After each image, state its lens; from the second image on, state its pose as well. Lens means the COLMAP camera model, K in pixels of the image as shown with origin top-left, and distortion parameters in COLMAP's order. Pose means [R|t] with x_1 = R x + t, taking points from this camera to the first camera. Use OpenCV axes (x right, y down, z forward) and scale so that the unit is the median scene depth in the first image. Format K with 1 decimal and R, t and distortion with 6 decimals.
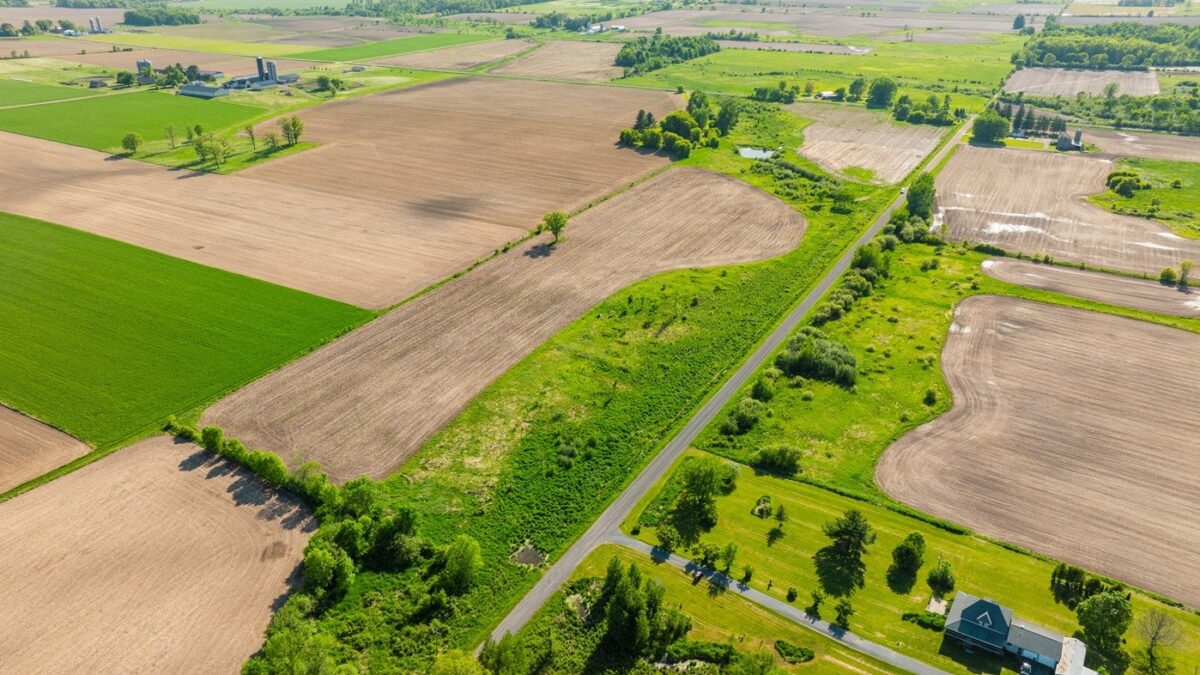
lens RADIAL K [[846.4, 0, 598.1], [0, 846.4, 337.3], [0, 0, 1]] dist [-0.019221, -0.000719]
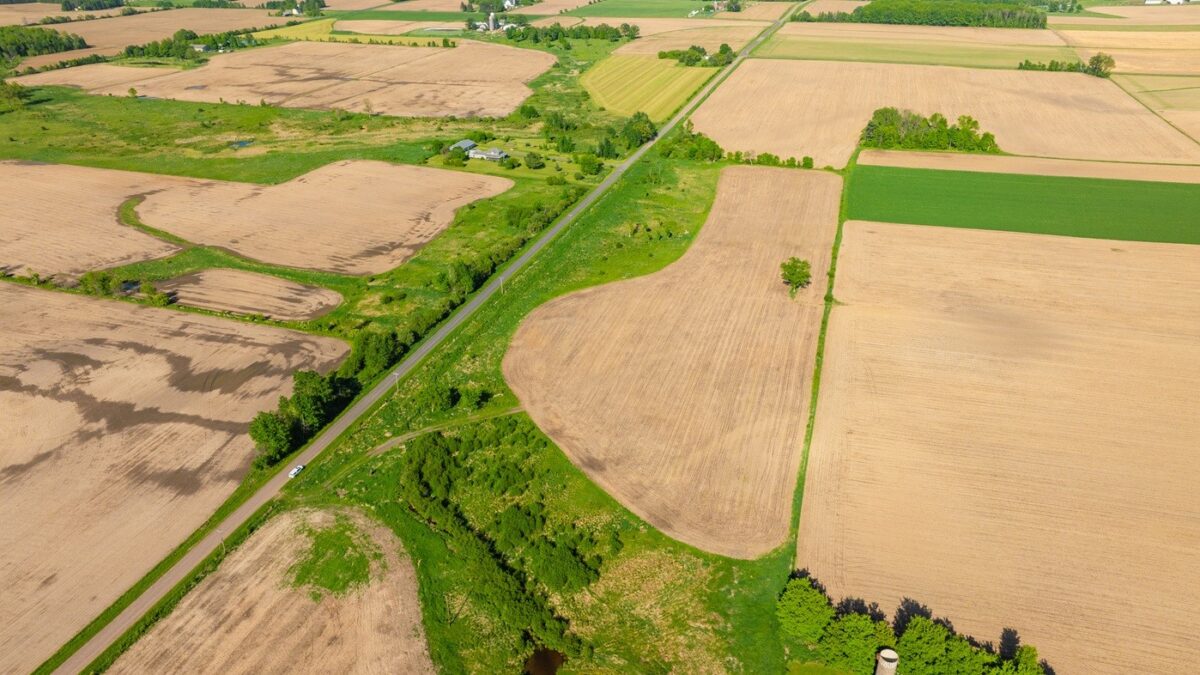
lens RADIAL K [[846.4, 0, 598.1], [0, 846.4, 337.3], [0, 0, 1]] dist [-0.019221, -0.000719]
pose [[-0.977359, 0.107815, -0.182056, 0.411140], [-0.075374, 0.626578, 0.775705, -0.975186], [0.197705, 0.771865, -0.604265, 1.974741]]
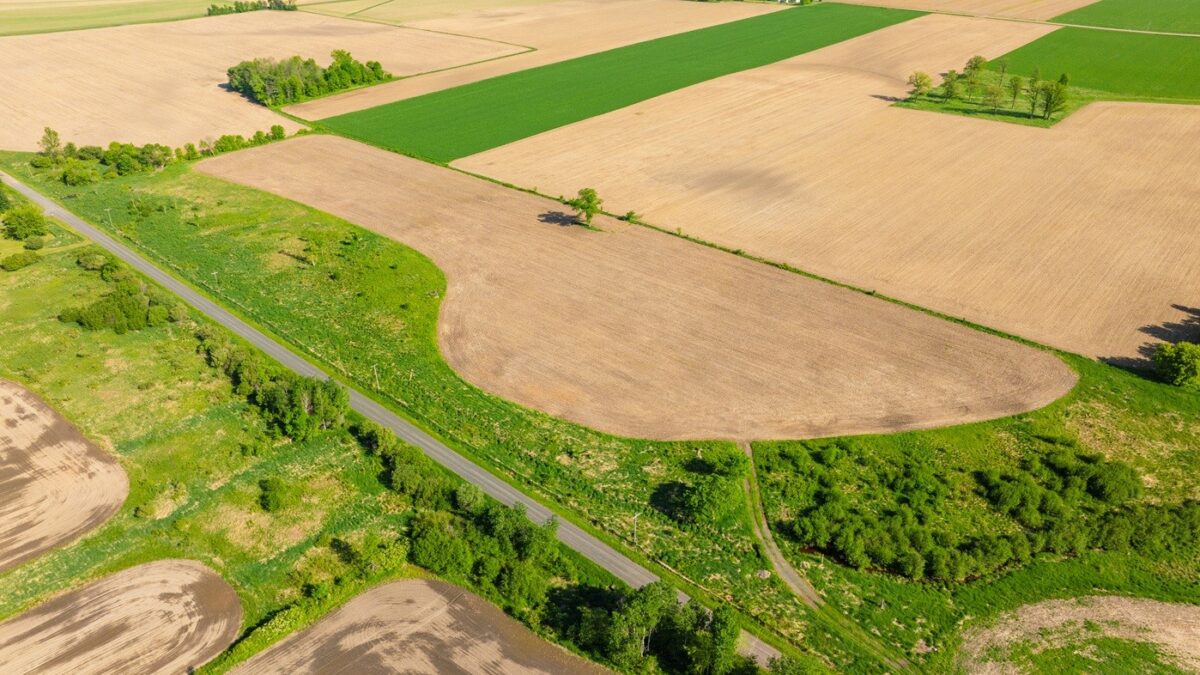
lens RADIAL K [[846.4, 0, 598.1], [0, 846.4, 337.3], [0, 0, 1]] dist [-0.019221, -0.000719]
pose [[-0.206573, 0.478833, -0.853257, 0.868907], [-0.407440, 0.750760, 0.519954, -0.581135], [0.889562, 0.455059, 0.040009, 1.318008]]
